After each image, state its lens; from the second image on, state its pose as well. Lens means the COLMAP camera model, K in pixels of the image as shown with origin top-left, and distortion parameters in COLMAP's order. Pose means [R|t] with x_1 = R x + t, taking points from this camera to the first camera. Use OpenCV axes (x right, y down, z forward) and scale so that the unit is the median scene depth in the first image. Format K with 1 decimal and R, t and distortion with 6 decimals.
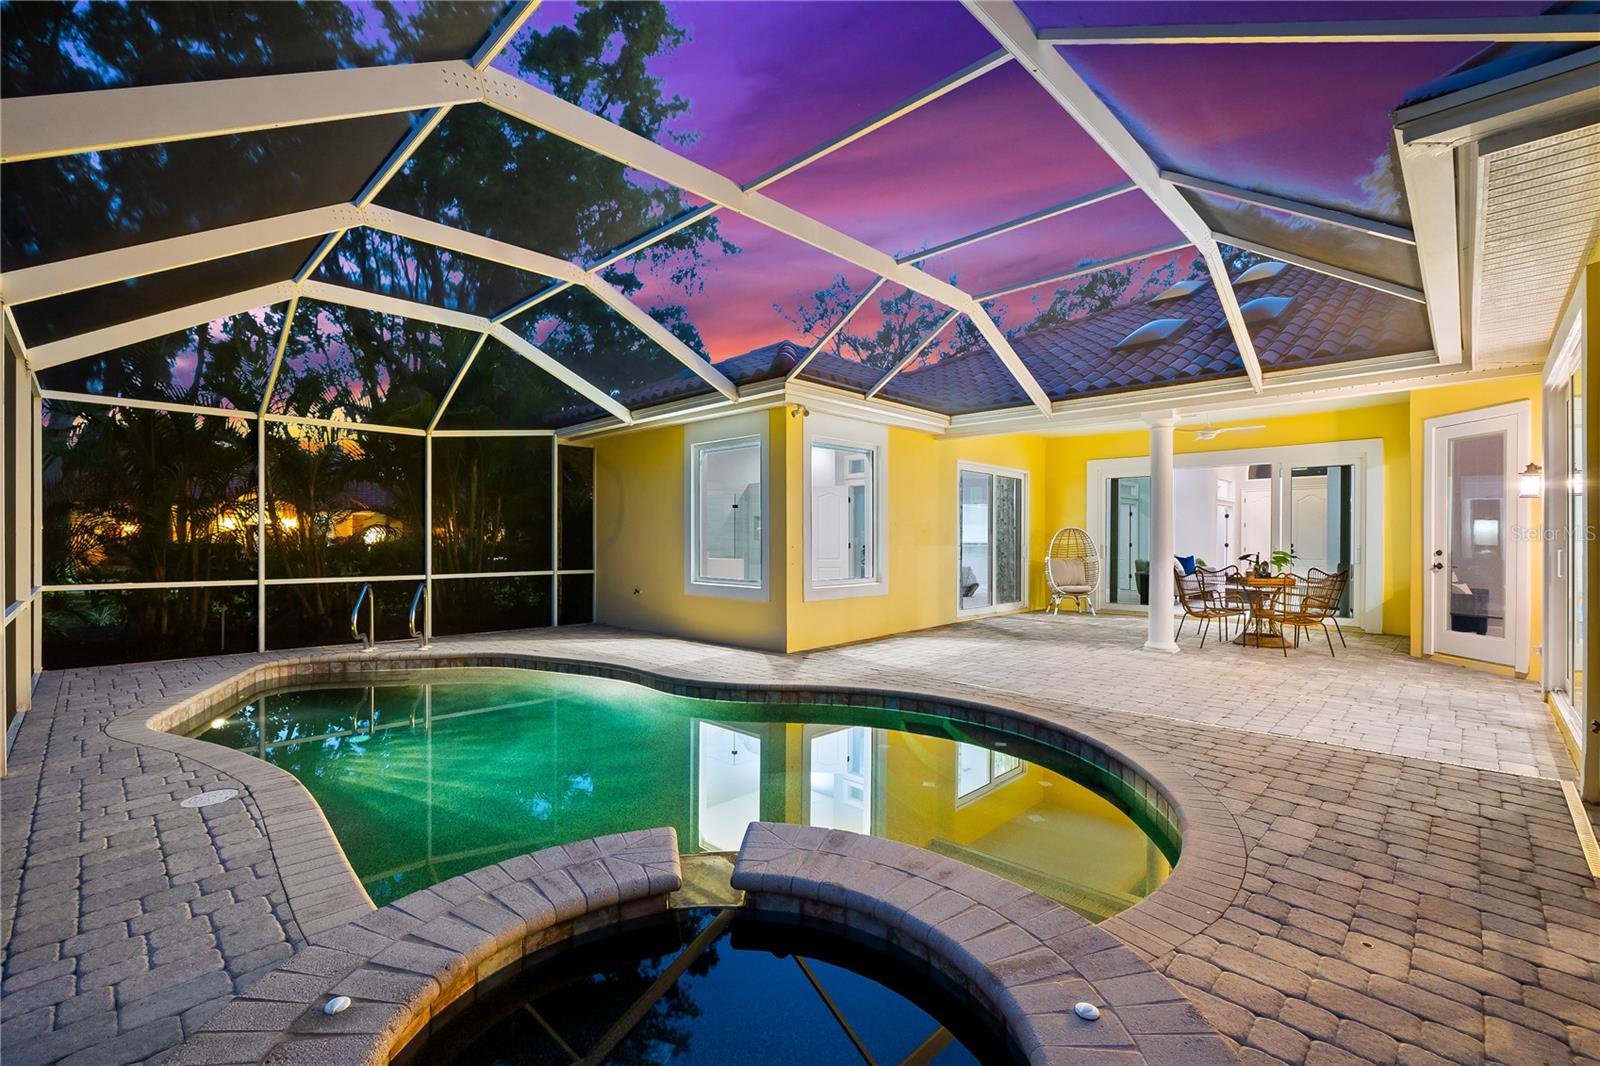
lens RADIAL K [[675.8, 0, 808.6], [0, 675.8, 539.8], [0, 0, 1]] dist [-0.009926, -0.000759]
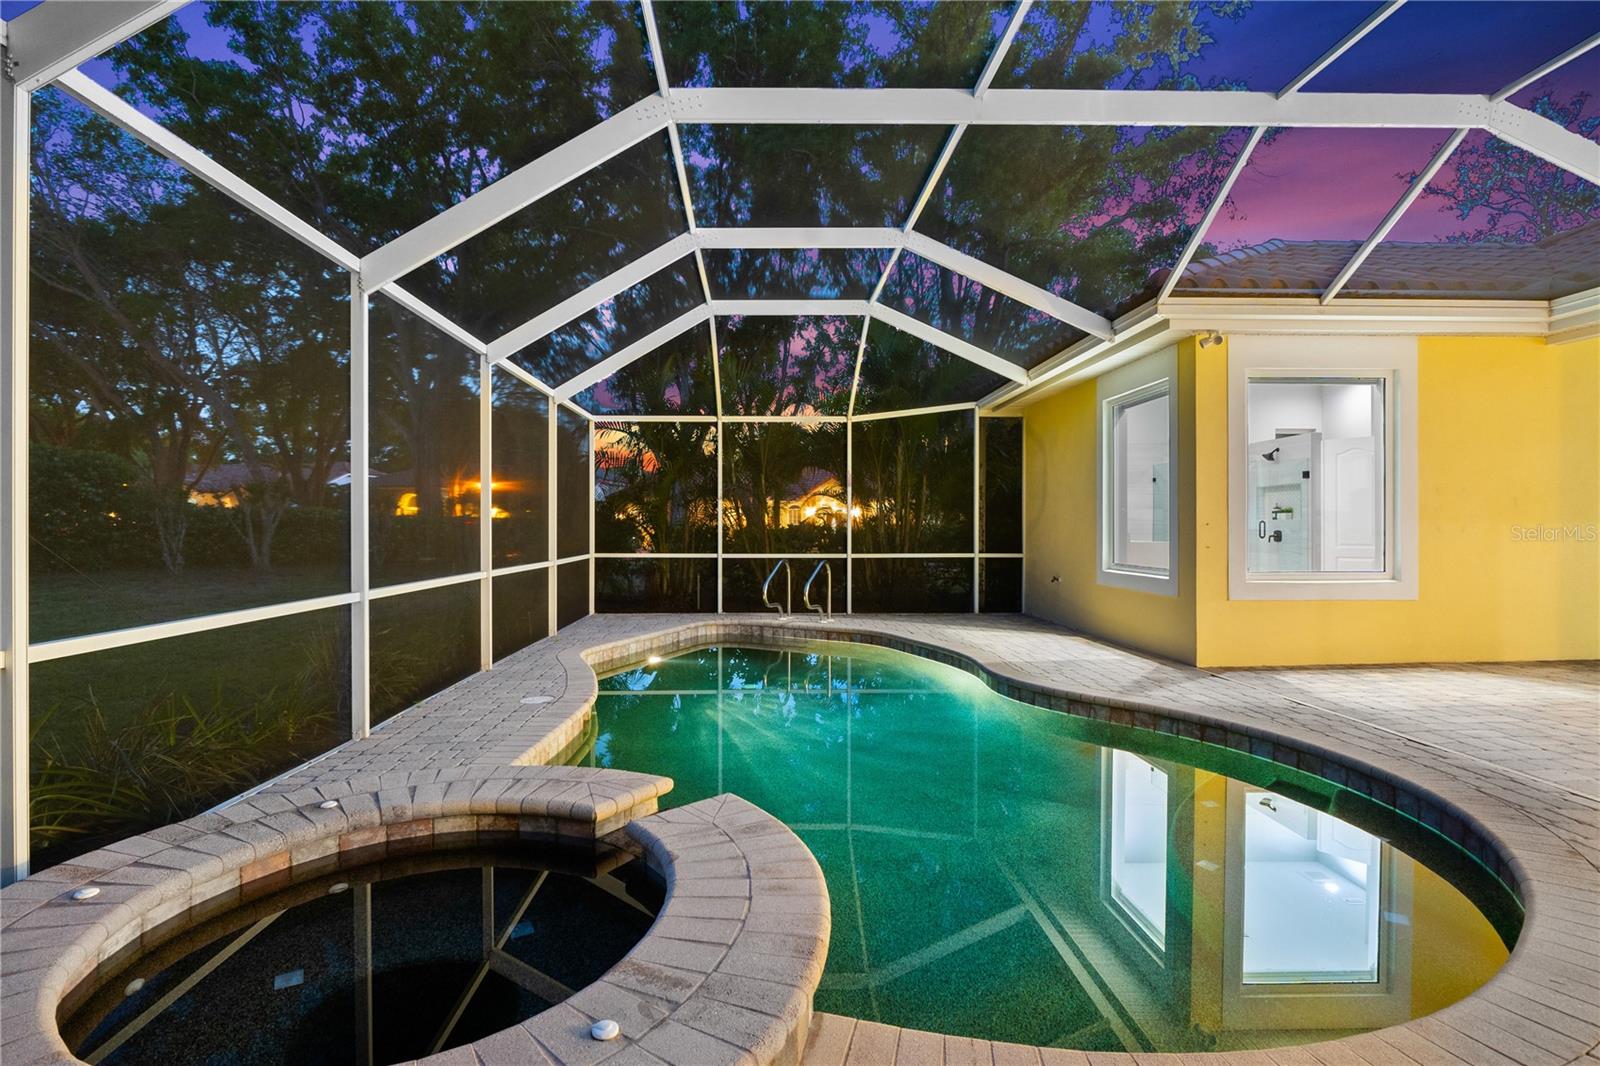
lens RADIAL K [[770.9, 0, 803.7], [0, 770.9, 530.3], [0, 0, 1]] dist [-0.003791, -0.000504]
pose [[0.724498, -0.001414, -0.689276, 0.254734], [0.005156, 0.999981, 0.003368, 0.012800], [0.689258, -0.005994, 0.724491, 0.093185]]
